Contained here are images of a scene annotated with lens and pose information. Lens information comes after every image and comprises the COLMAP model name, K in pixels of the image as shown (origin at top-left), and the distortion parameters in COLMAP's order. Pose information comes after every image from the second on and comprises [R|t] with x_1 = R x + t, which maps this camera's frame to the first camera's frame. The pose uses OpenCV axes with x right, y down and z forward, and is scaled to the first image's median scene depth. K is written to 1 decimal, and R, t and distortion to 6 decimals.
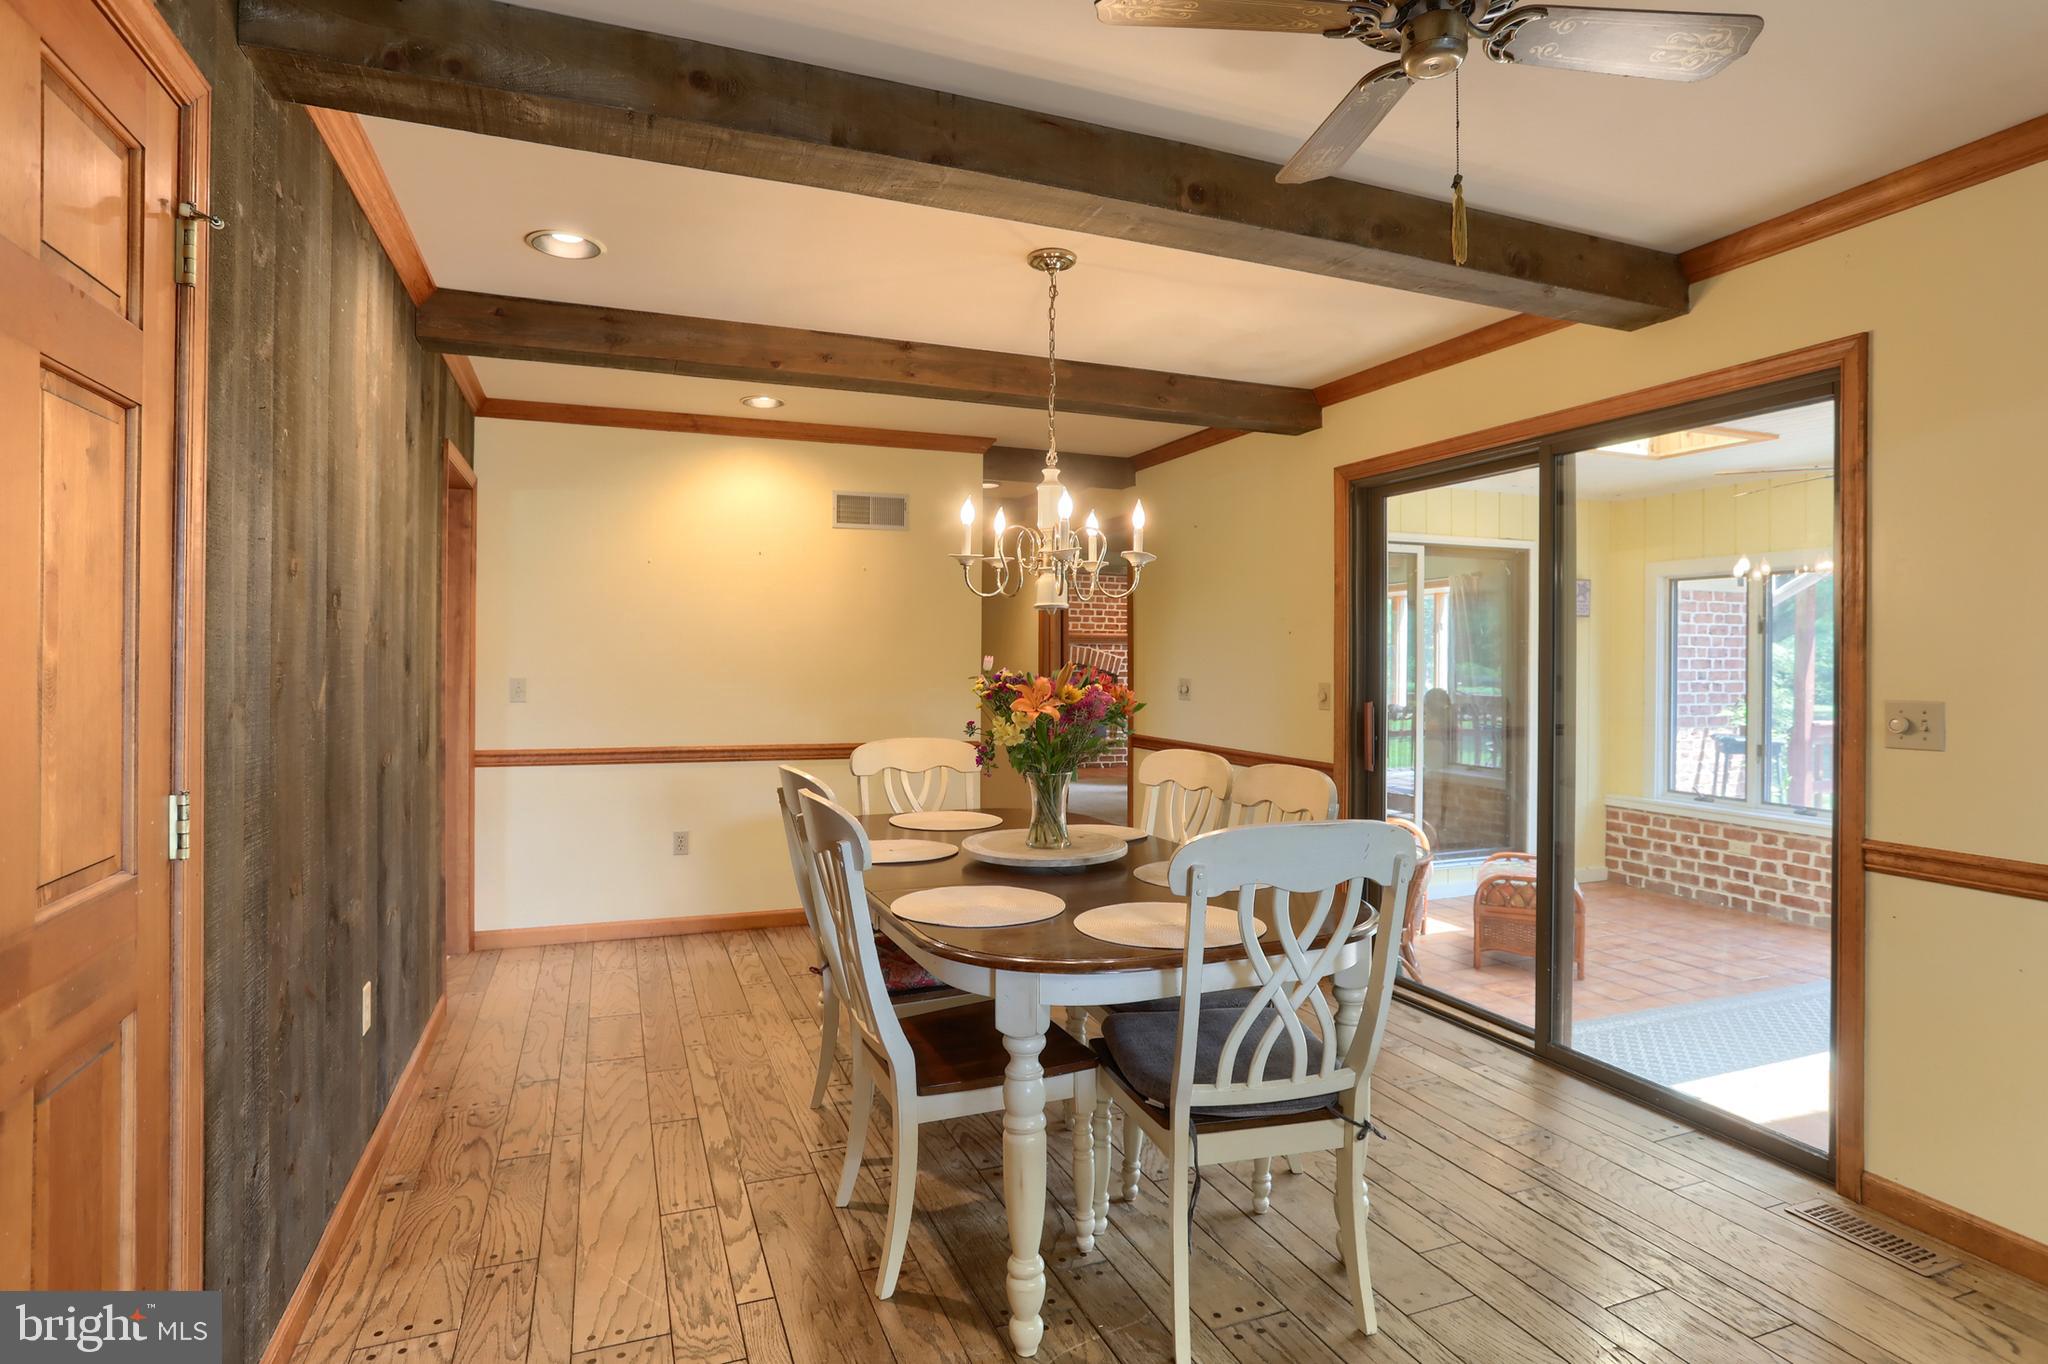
lens RADIAL K [[1041.0, 0, 1030.6], [0, 1041.0, 670.6], [0, 0, 1]] dist [-0.027868, 0.000504]
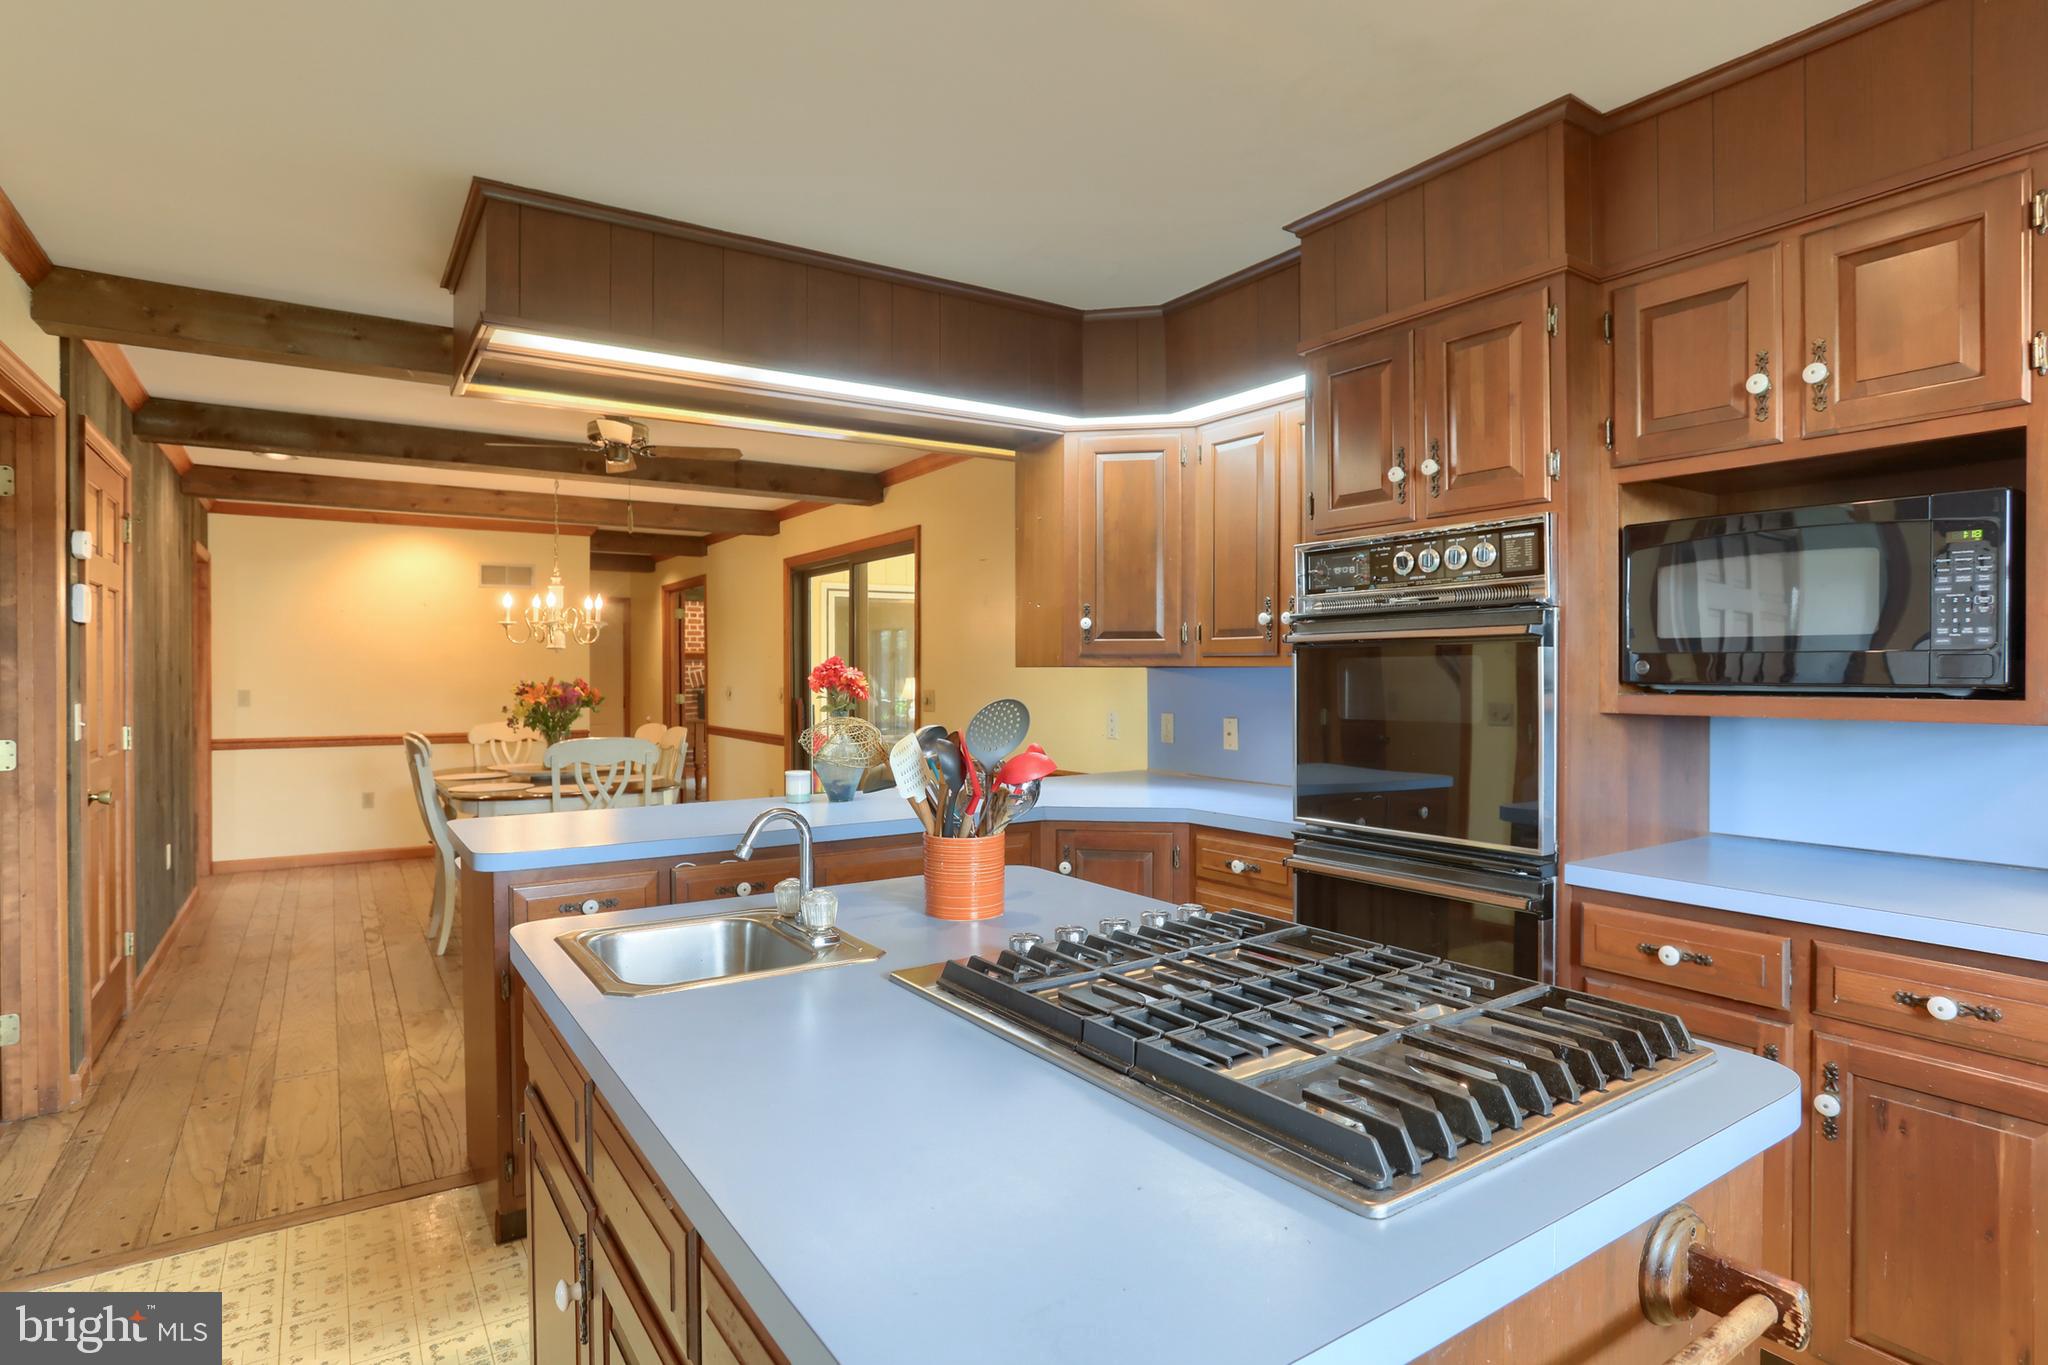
lens RADIAL K [[1078.4, 0, 1016.3], [0, 1078.4, 684.6], [0, 0, 1]] dist [0.001997, 0.001179]
pose [[0.983664, -0.011599, 0.179640, 0.356143], [0.011311, 0.999933, 0.002631, 0.009217], [-0.179658, -0.000556, 0.983729, -0.814570]]
